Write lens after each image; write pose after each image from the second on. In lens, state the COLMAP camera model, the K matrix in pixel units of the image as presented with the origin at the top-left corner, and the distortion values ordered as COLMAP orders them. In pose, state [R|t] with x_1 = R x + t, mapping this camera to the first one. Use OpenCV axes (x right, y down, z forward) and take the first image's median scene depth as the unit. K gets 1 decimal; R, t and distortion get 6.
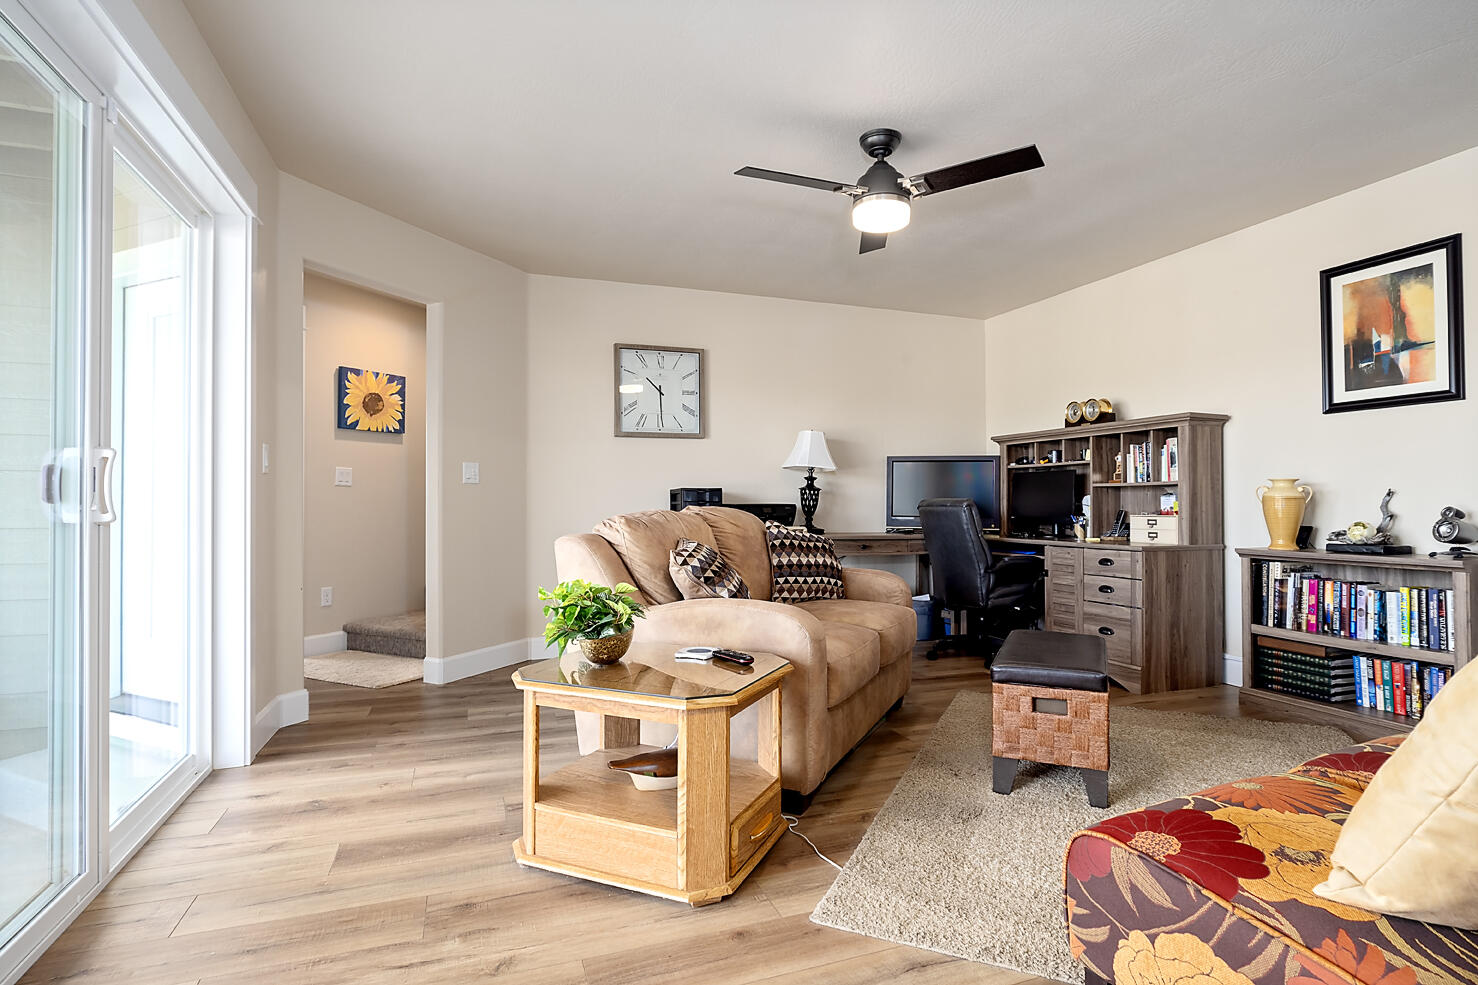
lens RADIAL K [[772.5, 0, 787.7], [0, 772.5, 495.3], [0, 0, 1]] dist [-0.018125, 0.009178]
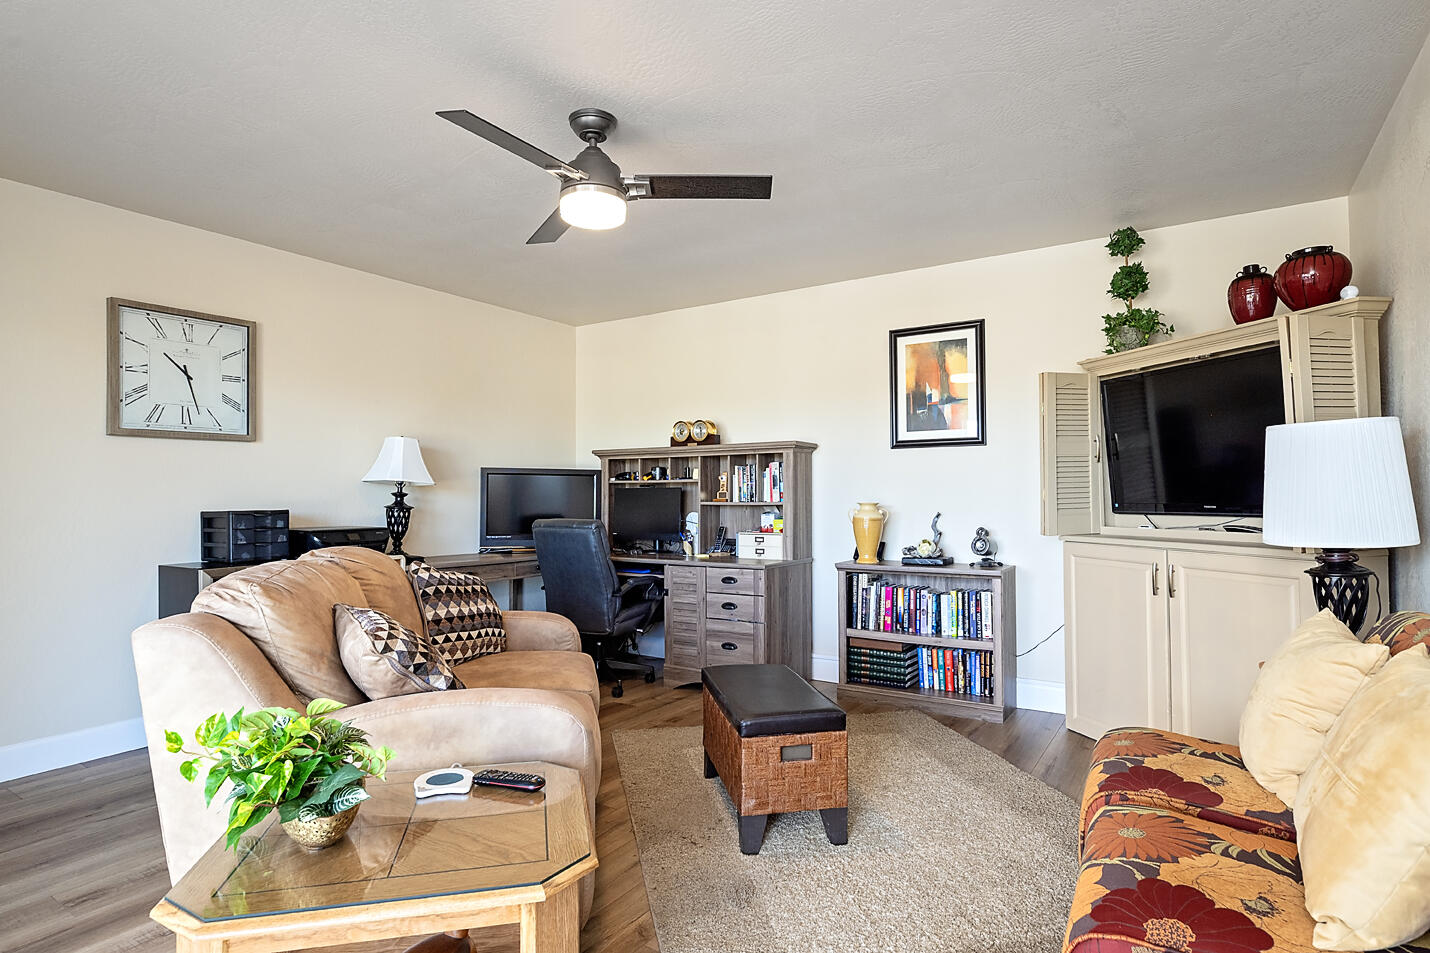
lens RADIAL K [[747.4, 0, 728.9], [0, 747.4, 480.9], [0, 0, 1]] dist [-0.018125, 0.009178]
pose [[0.811397, 0.011239, 0.584388, -0.204520], [-0.008776, 0.999937, -0.007047, -0.046127], [-0.584430, 0.000589, 0.811444, 0.198460]]
